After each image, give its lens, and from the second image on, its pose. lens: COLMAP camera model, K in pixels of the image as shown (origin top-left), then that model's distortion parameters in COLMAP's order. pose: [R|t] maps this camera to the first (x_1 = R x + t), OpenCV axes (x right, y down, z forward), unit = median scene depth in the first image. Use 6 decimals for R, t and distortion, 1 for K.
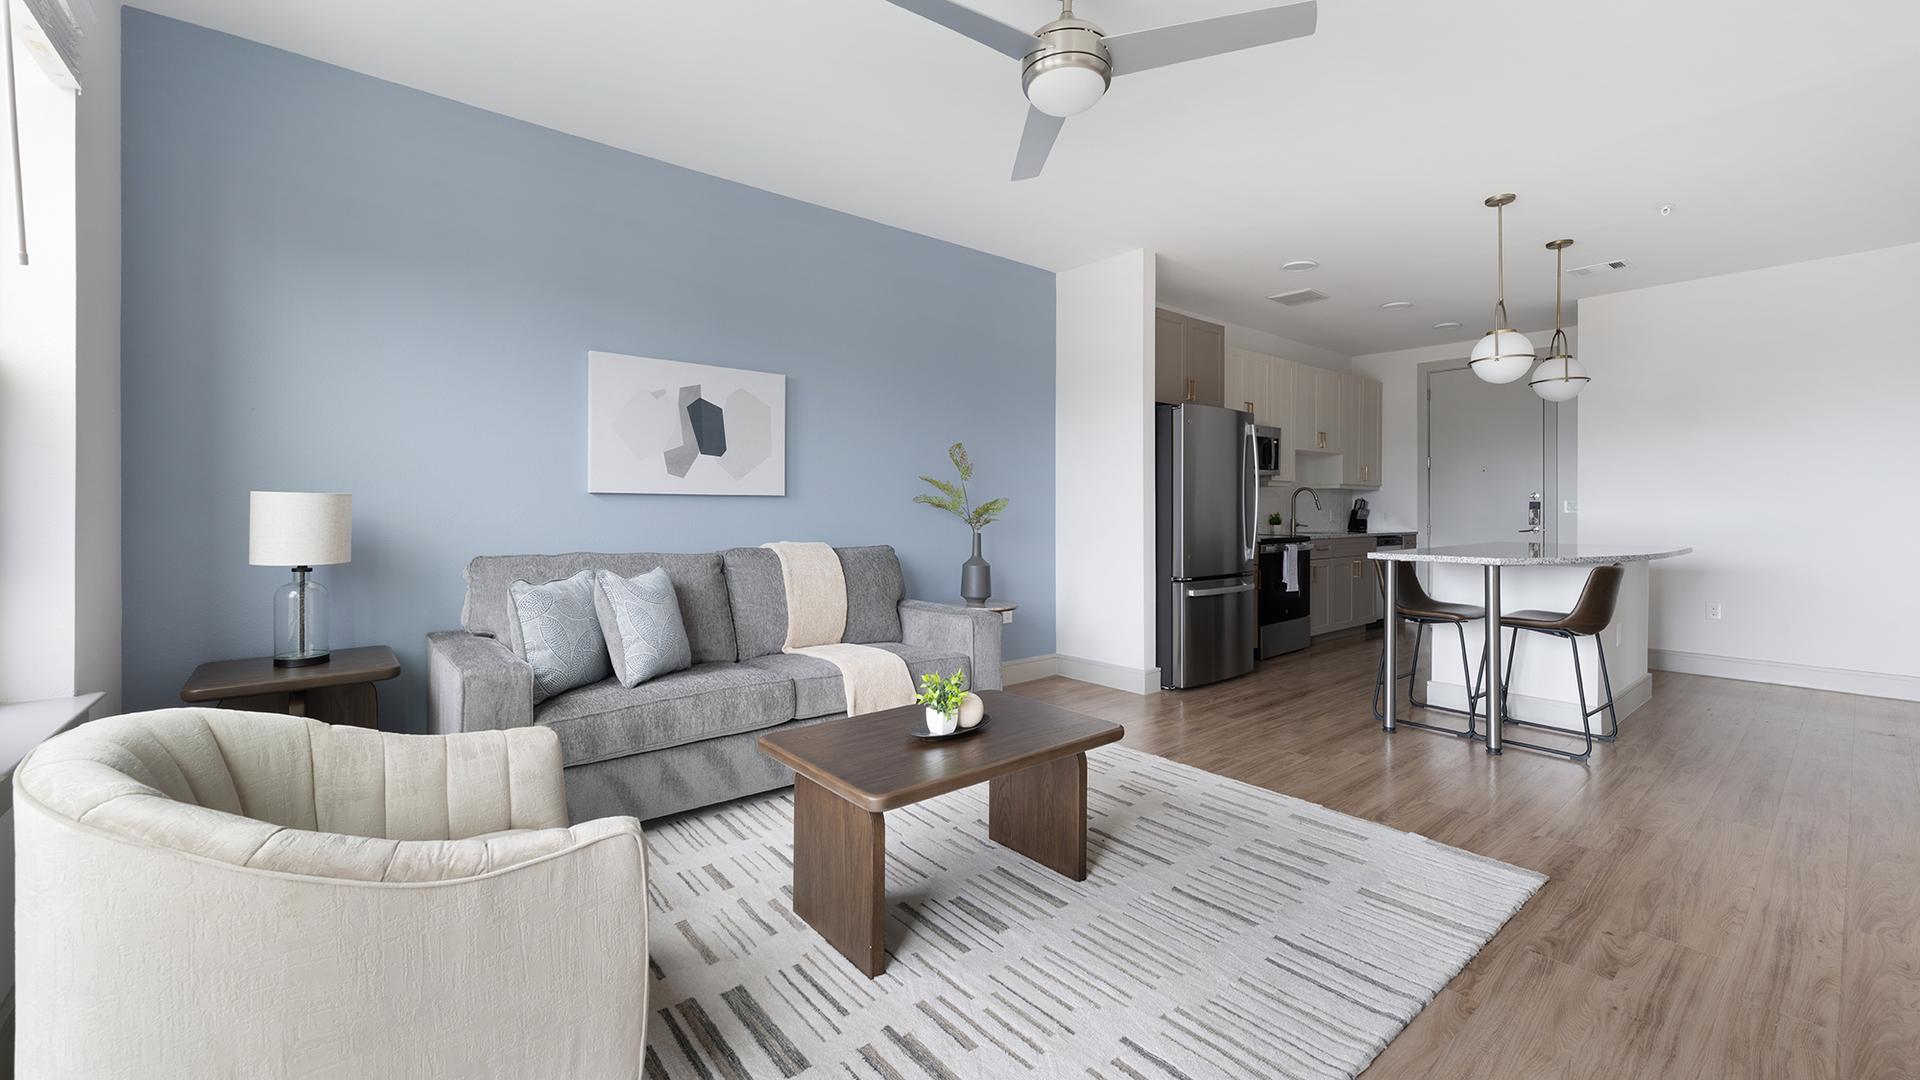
lens RADIAL K [[746.3, 0, 976.6], [0, 746.3, 516.2], [0, 0, 1]] dist [0.002001, 0.000437]
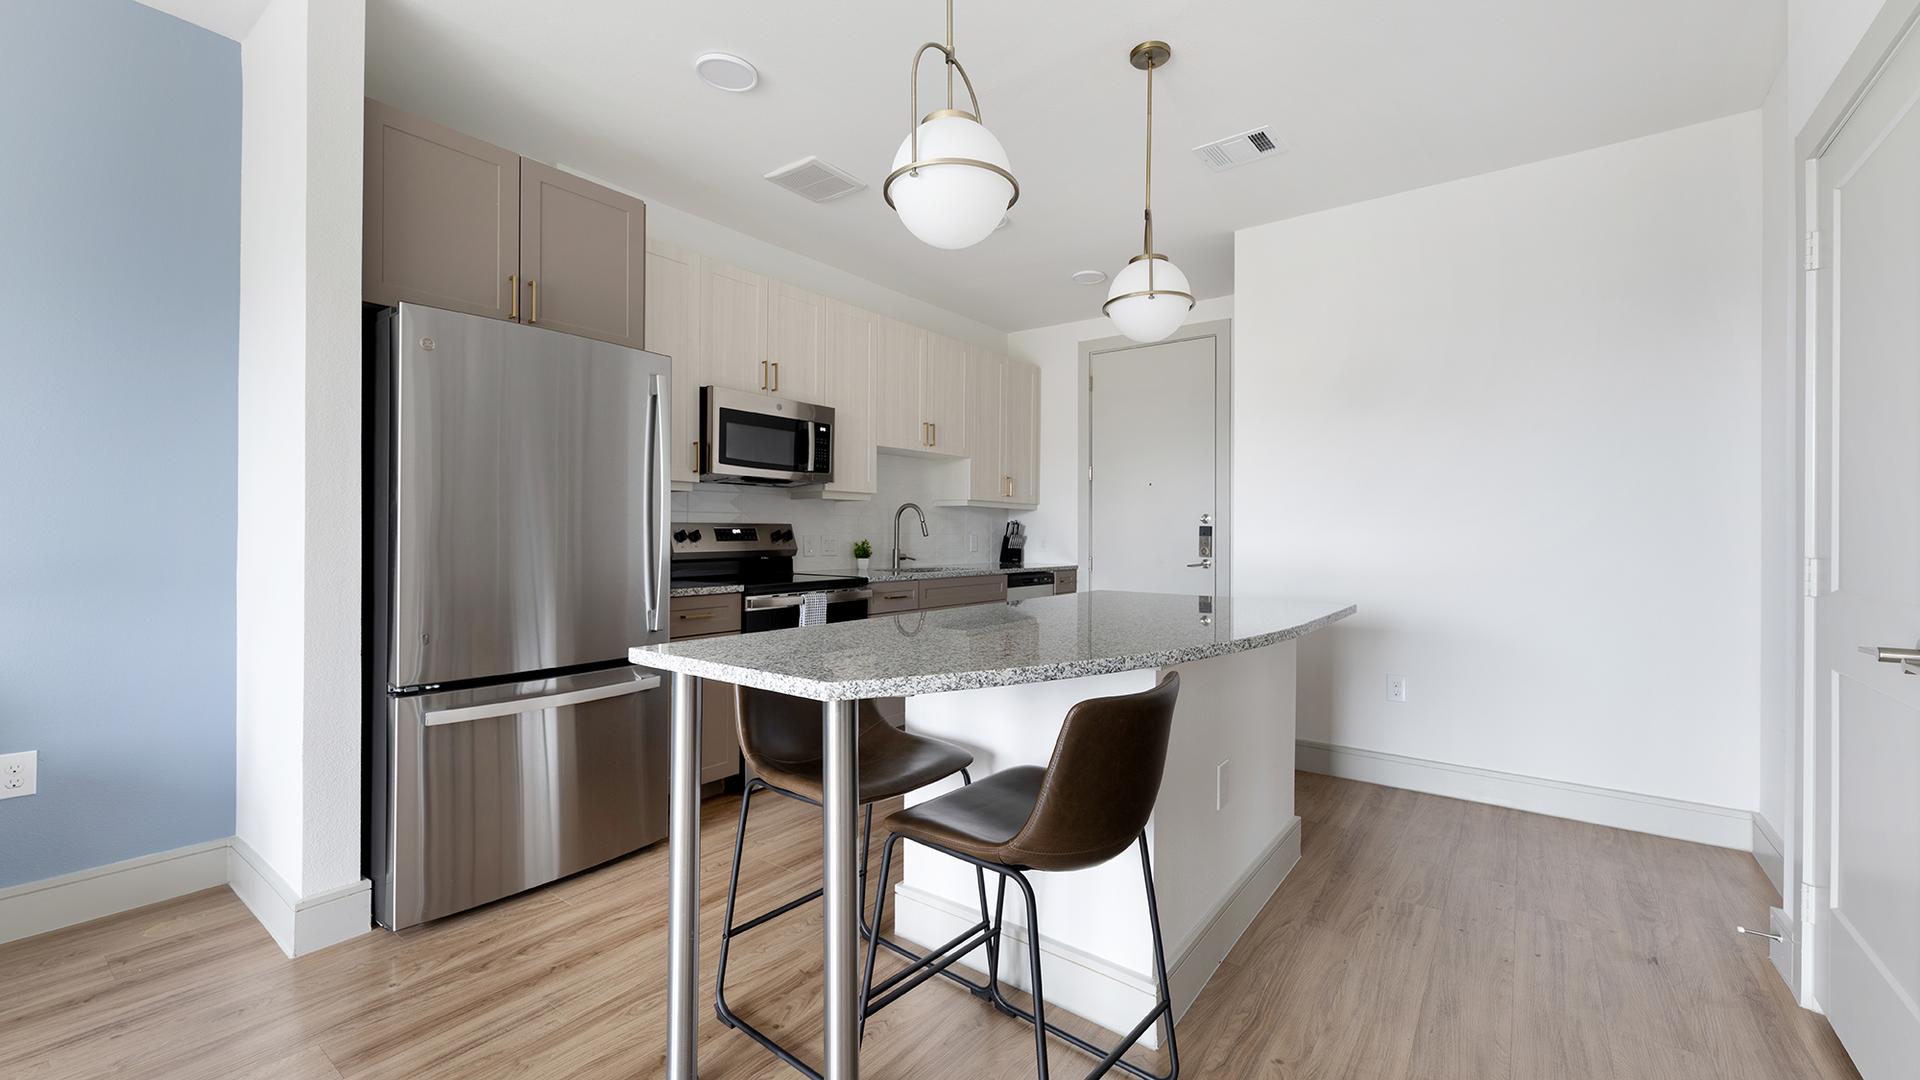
lens RADIAL K [[746.3, 0, 969.2], [0, 746.3, 531.5], [0, 0, 1]] dist [0.002001, 0.000437]
pose [[0.974854, 0.004560, 0.222796, 0.345249], [-0.001750, 0.999916, -0.012810, -0.004221], [-0.222836, 0.012098, 0.974781, 0.323113]]
